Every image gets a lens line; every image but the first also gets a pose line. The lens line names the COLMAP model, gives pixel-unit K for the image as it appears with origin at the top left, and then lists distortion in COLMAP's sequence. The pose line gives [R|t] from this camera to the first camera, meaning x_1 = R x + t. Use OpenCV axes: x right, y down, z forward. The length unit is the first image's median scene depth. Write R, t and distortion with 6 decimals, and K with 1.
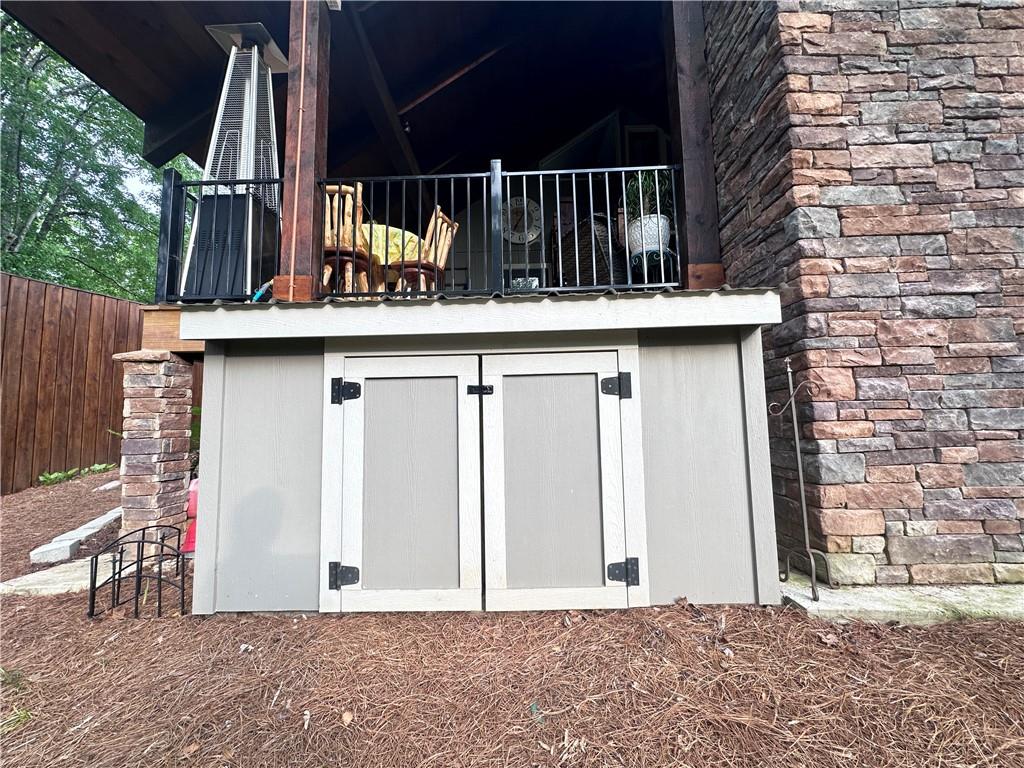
lens RADIAL K [[408.8, 0, 511.2], [0, 408.8, 383.8], [0, 0, 1]] dist [-0.003511, 0.000608]
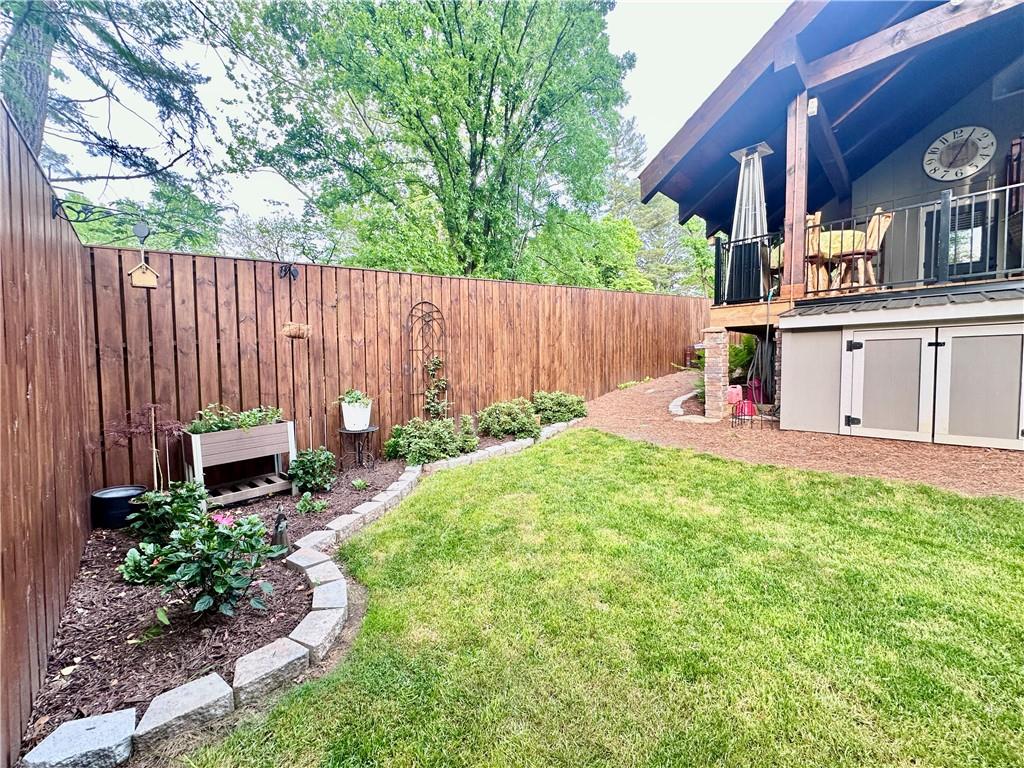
lens RADIAL K [[408.8, 0, 511.2], [0, 408.8, 383.8], [0, 0, 1]] dist [-0.003511, 0.000608]
pose [[0.714575, 0.045856, -0.698055, -0.154211], [0.057148, 0.990688, 0.123580, -0.156757], [0.697221, -0.128200, 0.705300, -1.908639]]
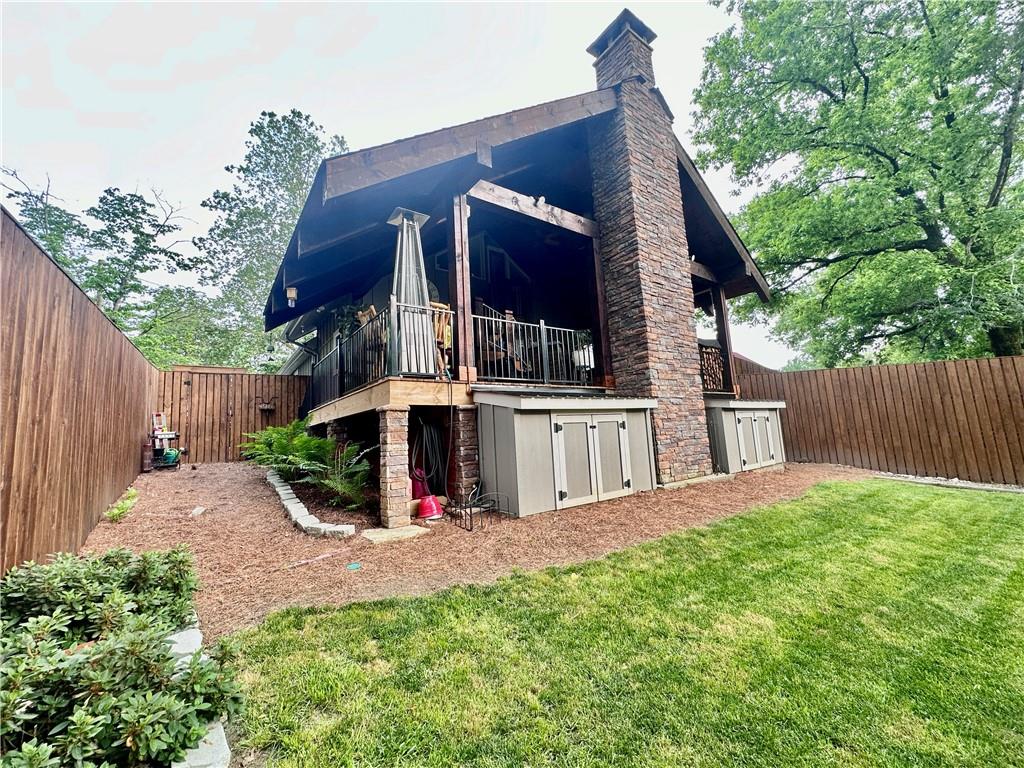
lens RADIAL K [[408.8, 0, 511.2], [0, 408.8, 383.8], [0, 0, 1]] dist [-0.003511, 0.000608]
pose [[0.796740, 0.053058, 0.601988, -2.126024], [-0.014307, 0.997515, -0.068983, -0.076846], [-0.604152, 0.046349, 0.795520, -0.907984]]
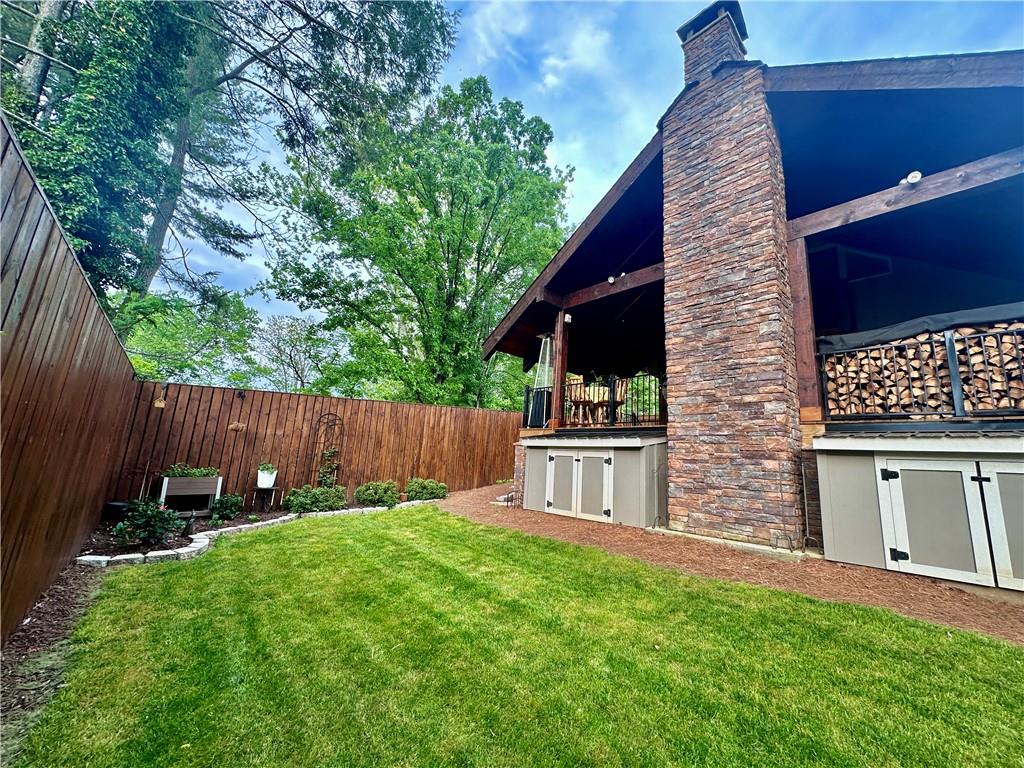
lens RADIAL K [[408.8, 0, 511.2], [0, 408.8, 383.8], [0, 0, 1]] dist [-0.003511, 0.000608]
pose [[0.693088, -0.077448, -0.716680, 2.112064], [-0.014539, 0.992507, -0.121316, -0.204919], [0.720706, 0.094503, 0.686769, -1.983416]]
